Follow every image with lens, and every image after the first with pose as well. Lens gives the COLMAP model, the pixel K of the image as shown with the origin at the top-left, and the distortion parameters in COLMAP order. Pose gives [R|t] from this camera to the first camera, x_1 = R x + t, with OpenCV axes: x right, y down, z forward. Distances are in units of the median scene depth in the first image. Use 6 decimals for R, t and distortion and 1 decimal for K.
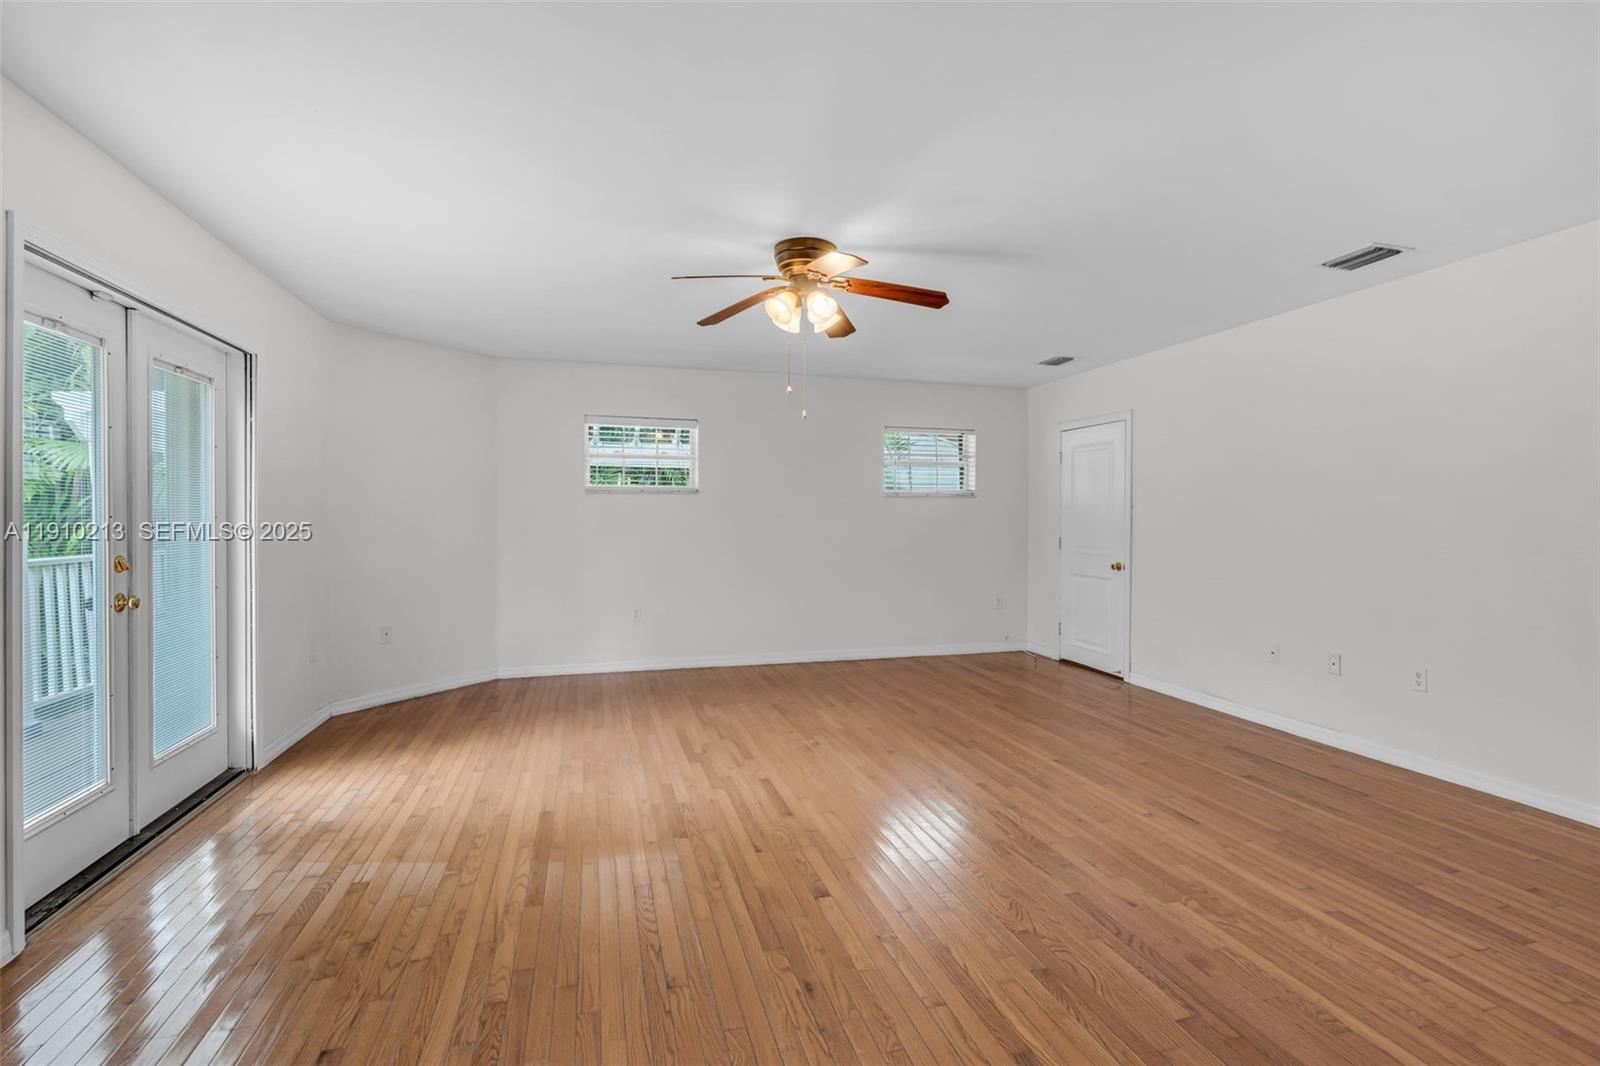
lens RADIAL K [[745.4, 0, 804.1], [0, 745.4, 515.6], [0, 0, 1]] dist [0.000065, 0.000061]
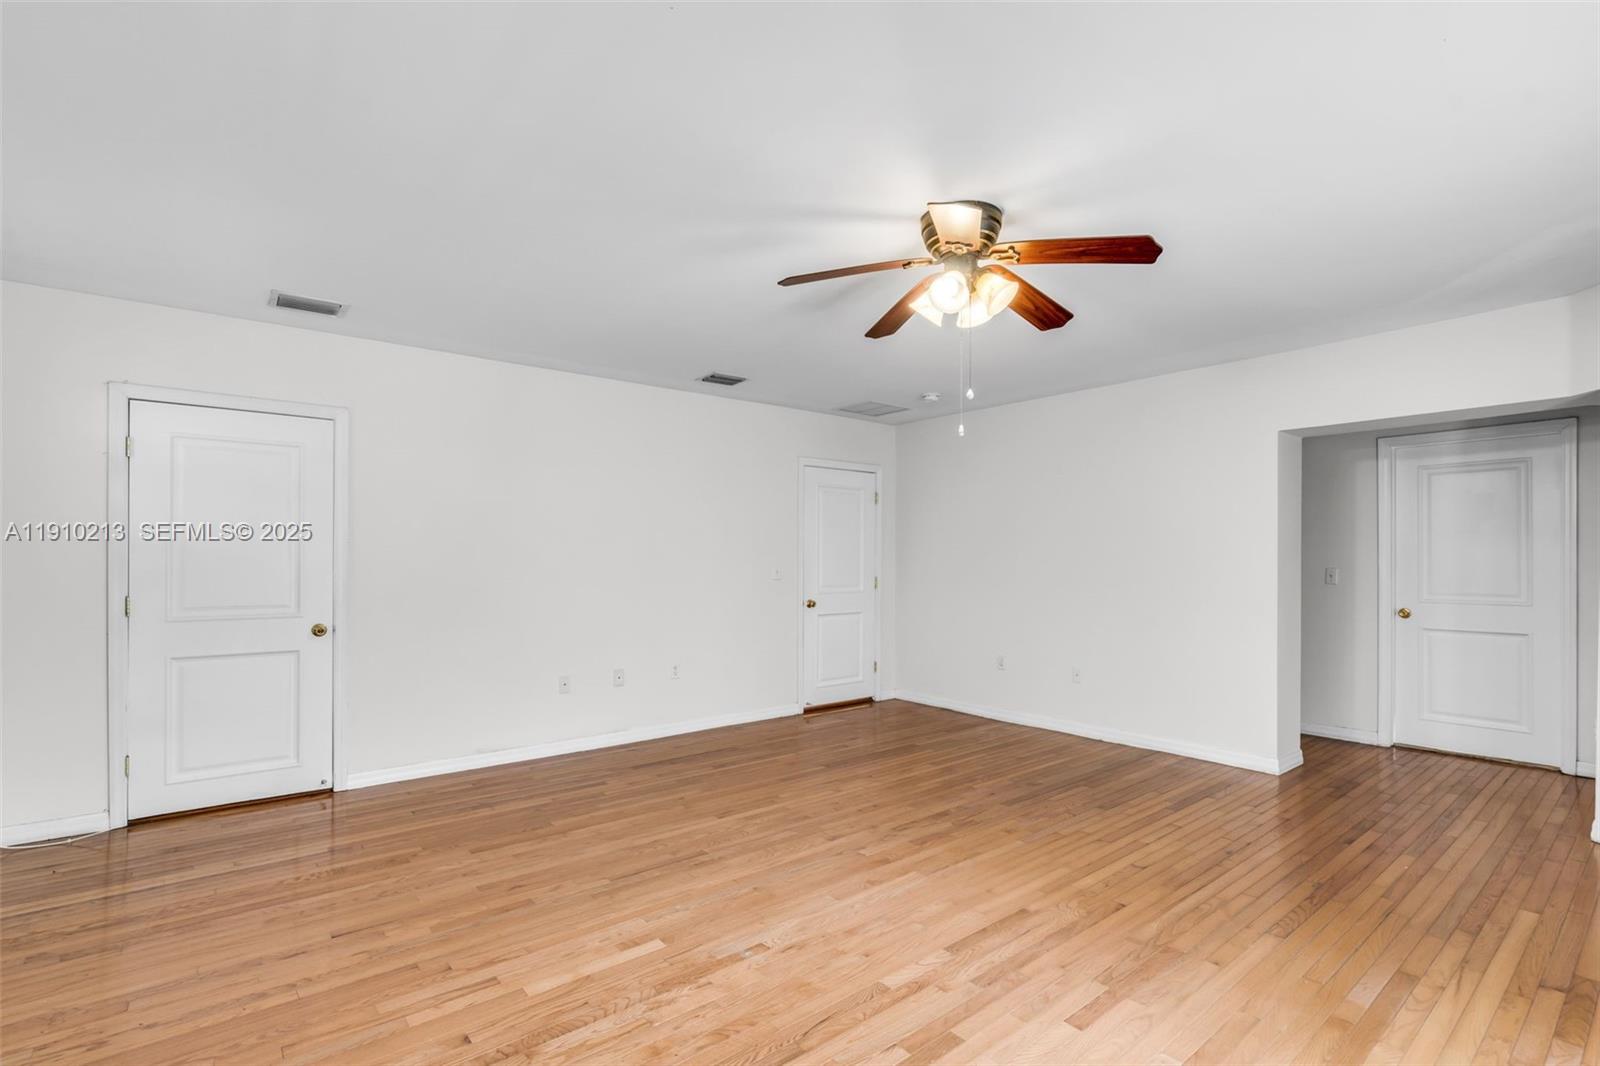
lens RADIAL K [[752.6, 0, 793.3], [0, 752.6, 559.1], [0, 0, 1]] dist [0.000577, 0.000092]
pose [[-0.396420, -0.002803, 0.918065, -0.627032], [-0.004540, 0.999989, 0.001093, 0.000090], [-0.918058, -0.003735, -0.396428, 1.416232]]
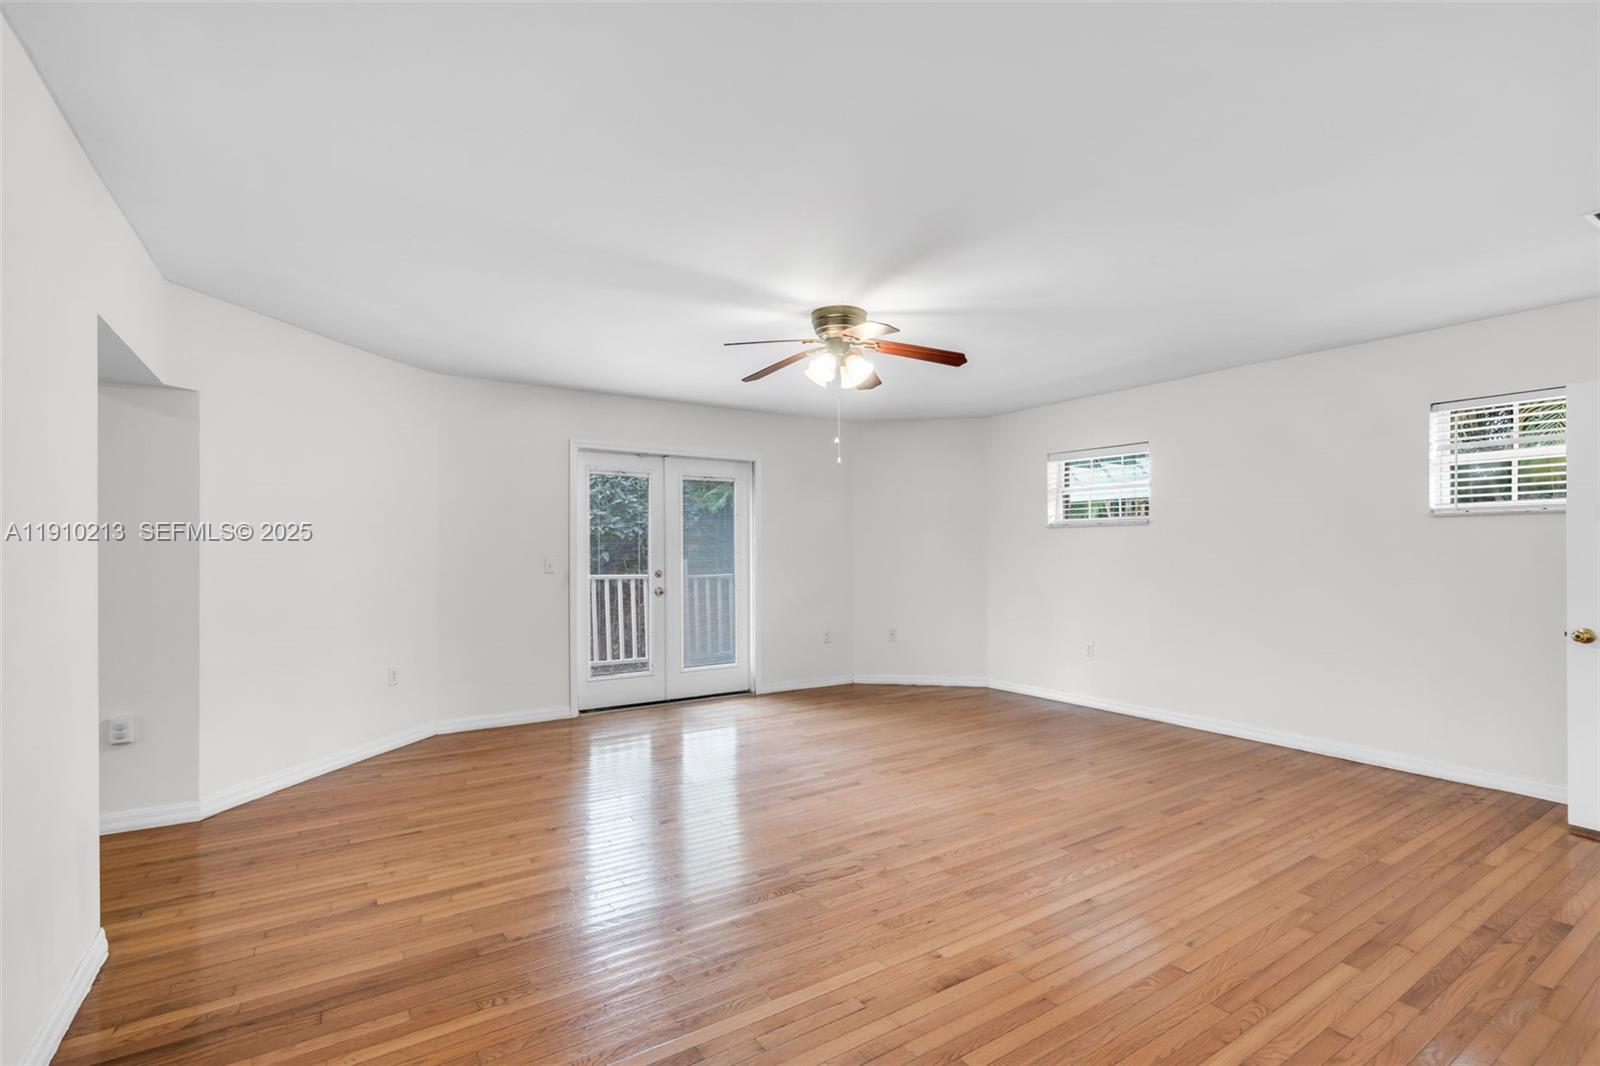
lens RADIAL K [[725.9, 0, 797.2], [0, 725.9, 589.9], [0, 0, 1]] dist [0.002192, 0.000198]
pose [[0.296061, 0.045676, -0.954076, 0.973372], [0.006466, 0.998737, 0.049820, 0.004272], [0.955147, -0.020919, 0.295392, 0.595722]]
